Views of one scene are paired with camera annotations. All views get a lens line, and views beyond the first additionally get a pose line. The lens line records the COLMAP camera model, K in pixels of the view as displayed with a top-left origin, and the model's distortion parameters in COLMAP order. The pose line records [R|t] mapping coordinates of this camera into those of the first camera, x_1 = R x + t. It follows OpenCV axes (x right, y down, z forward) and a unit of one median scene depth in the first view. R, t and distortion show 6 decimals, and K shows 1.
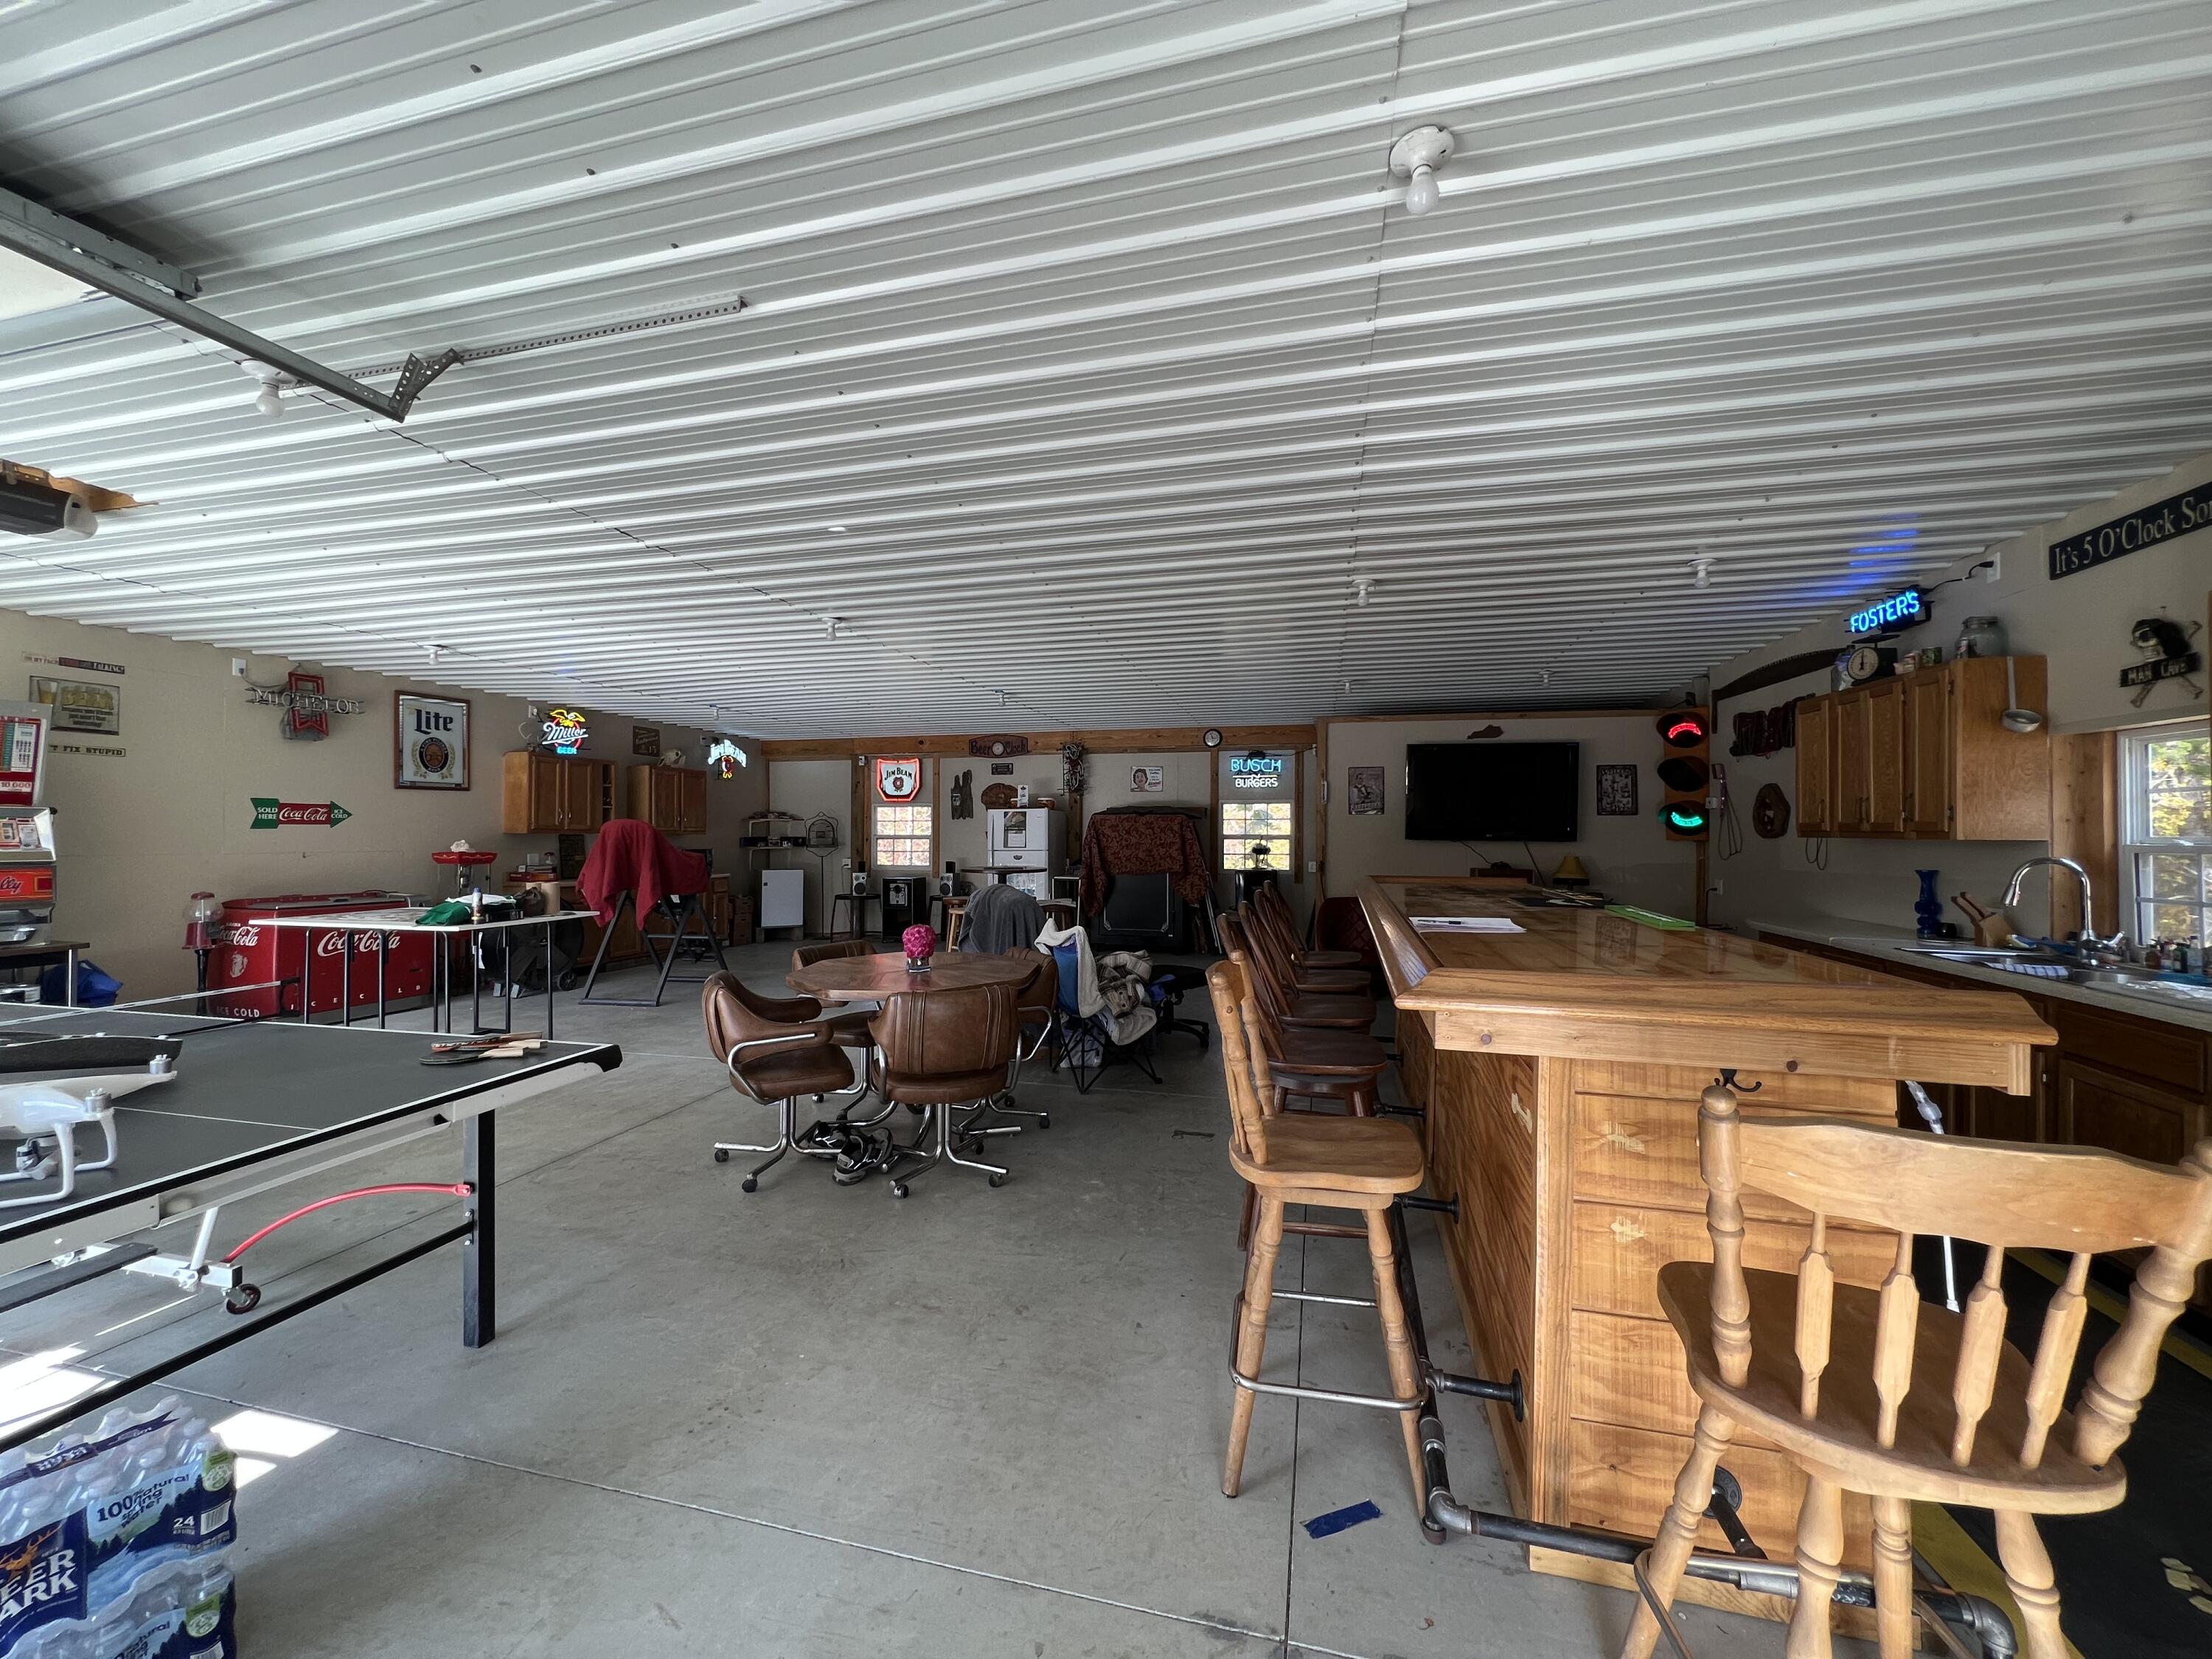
lens RADIAL K [[883.8, 0, 1094.0], [0, 883.8, 825.4], [0, 0, 1]] dist [-0.001122, 0.000799]
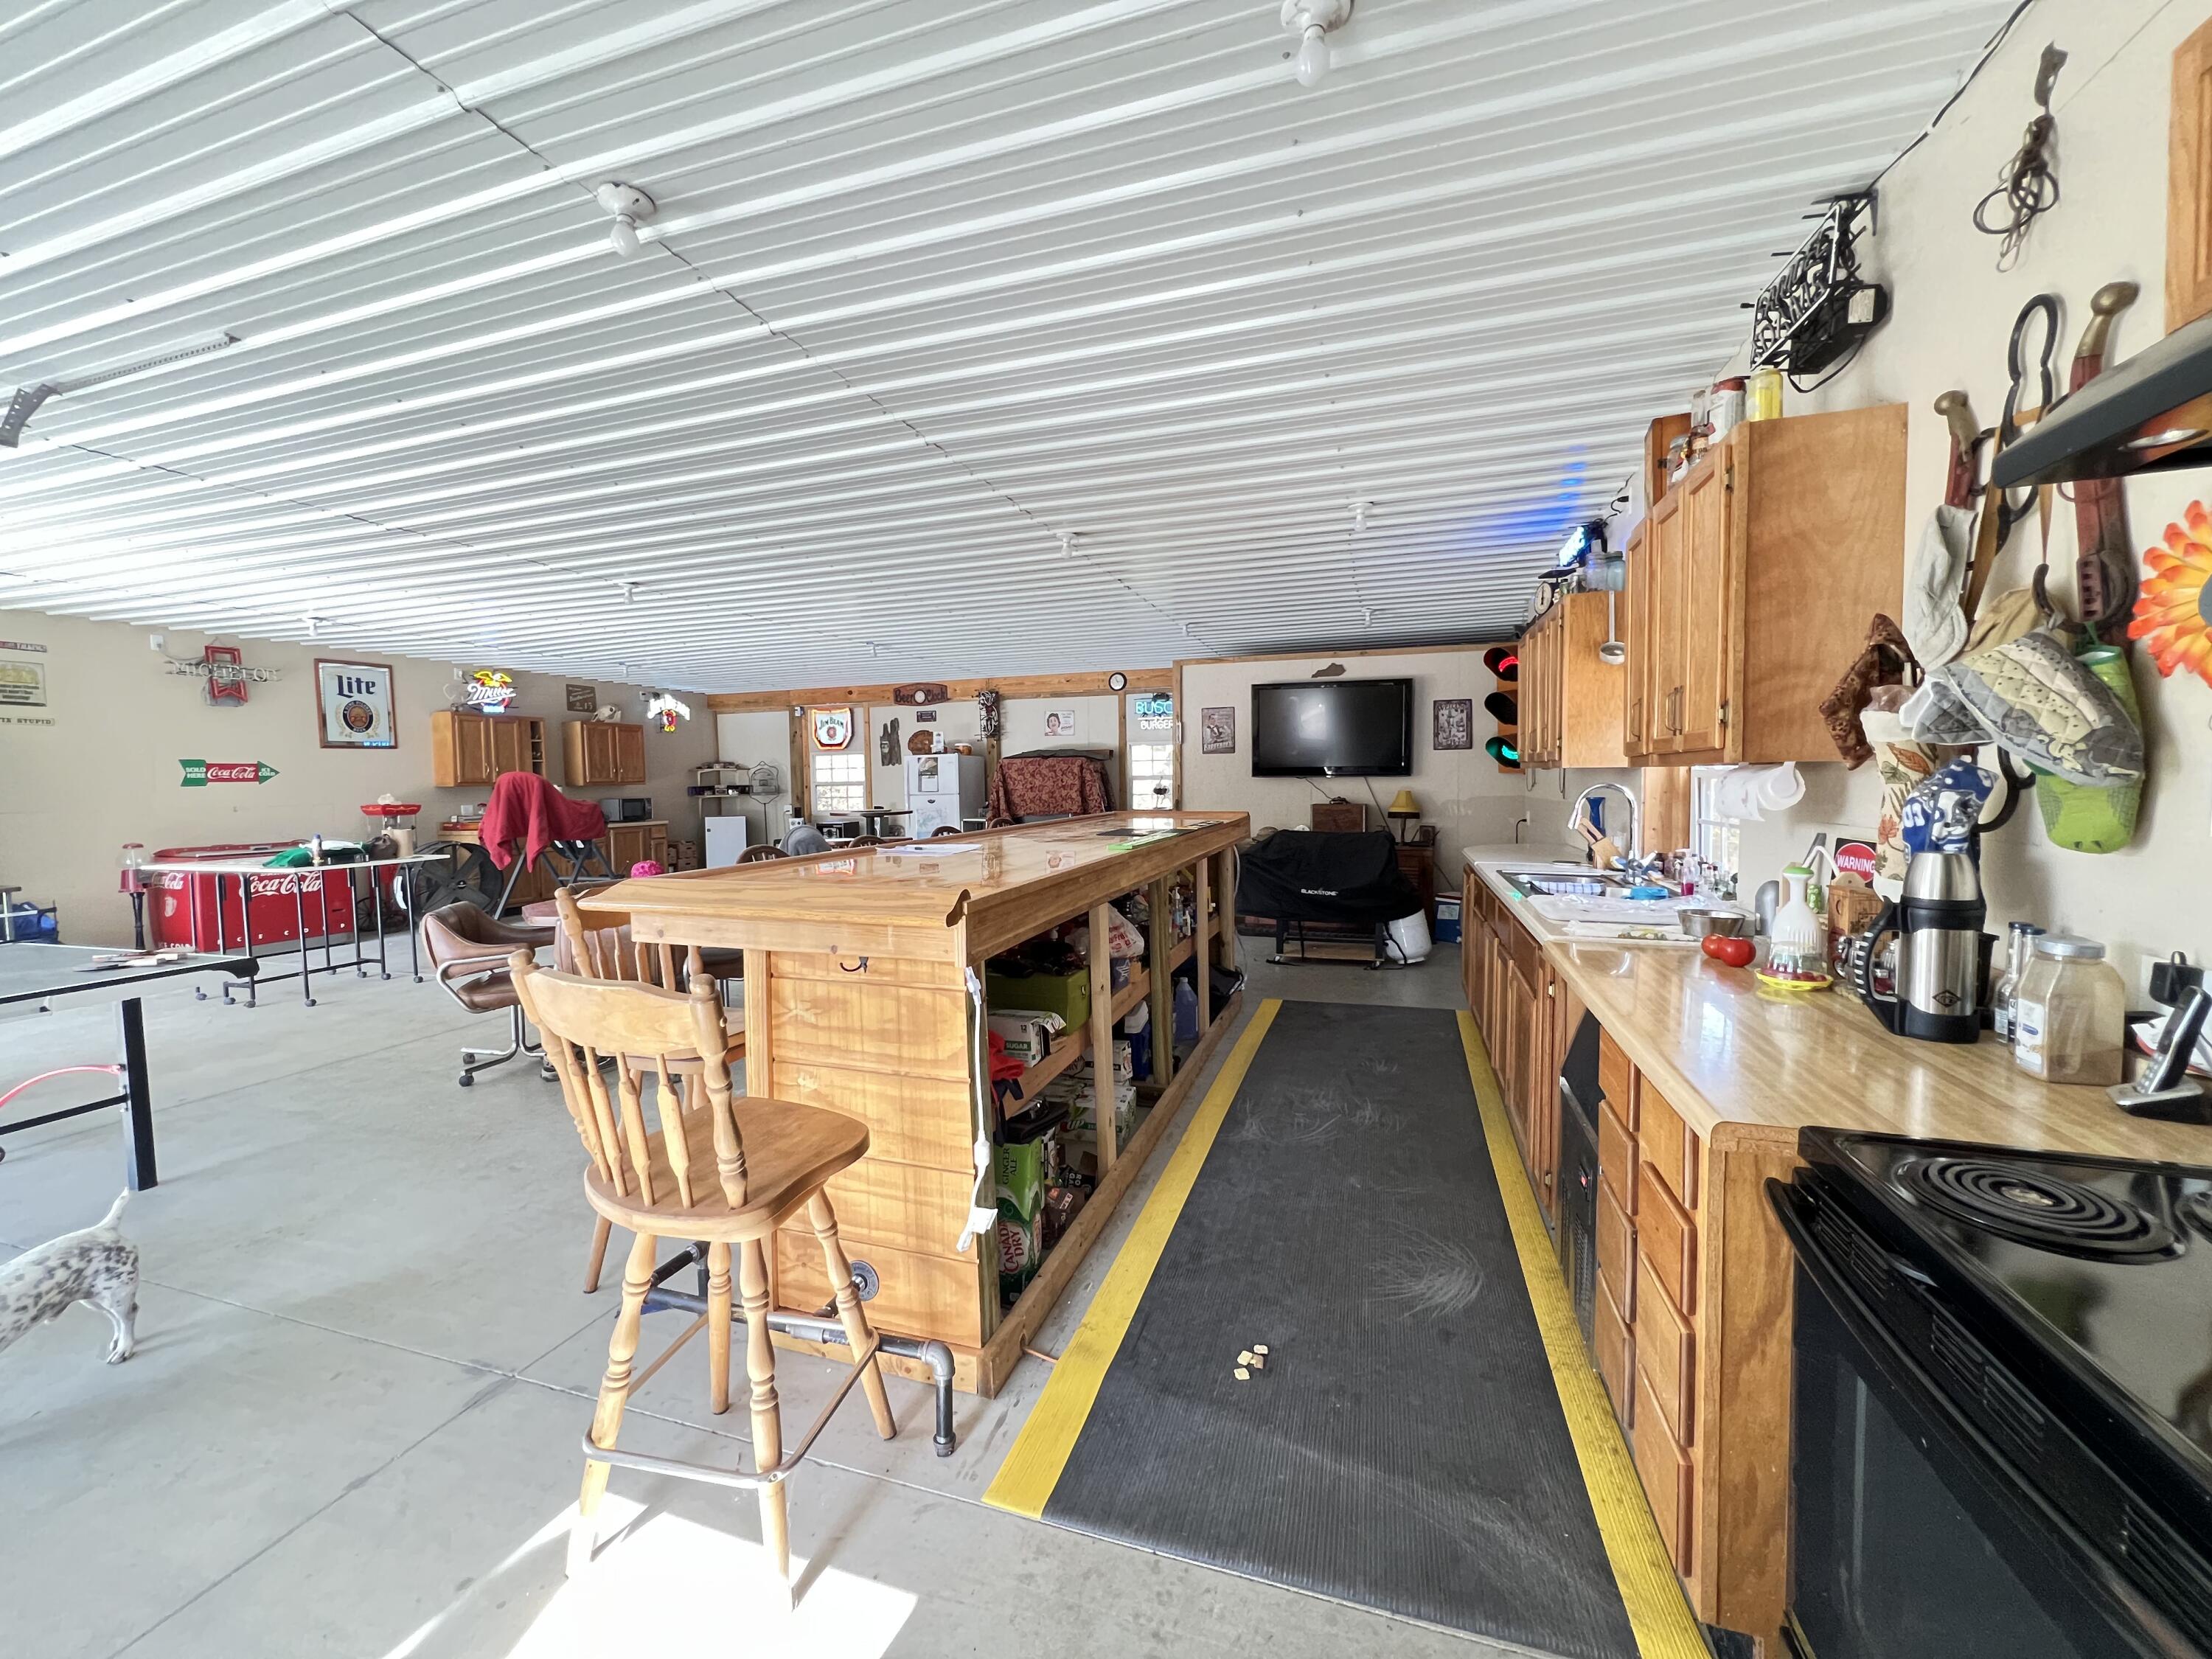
lens RADIAL K [[883.8, 0, 1094.9], [0, 883.8, 825.0], [0, 0, 1]] dist [-0.001122, 0.000799]
pose [[0.997798, -0.015174, -0.064572, 0.235159], [0.019216, 0.997863, 0.062447, 0.003775], [0.063486, -0.063550, 0.995957, -0.044965]]
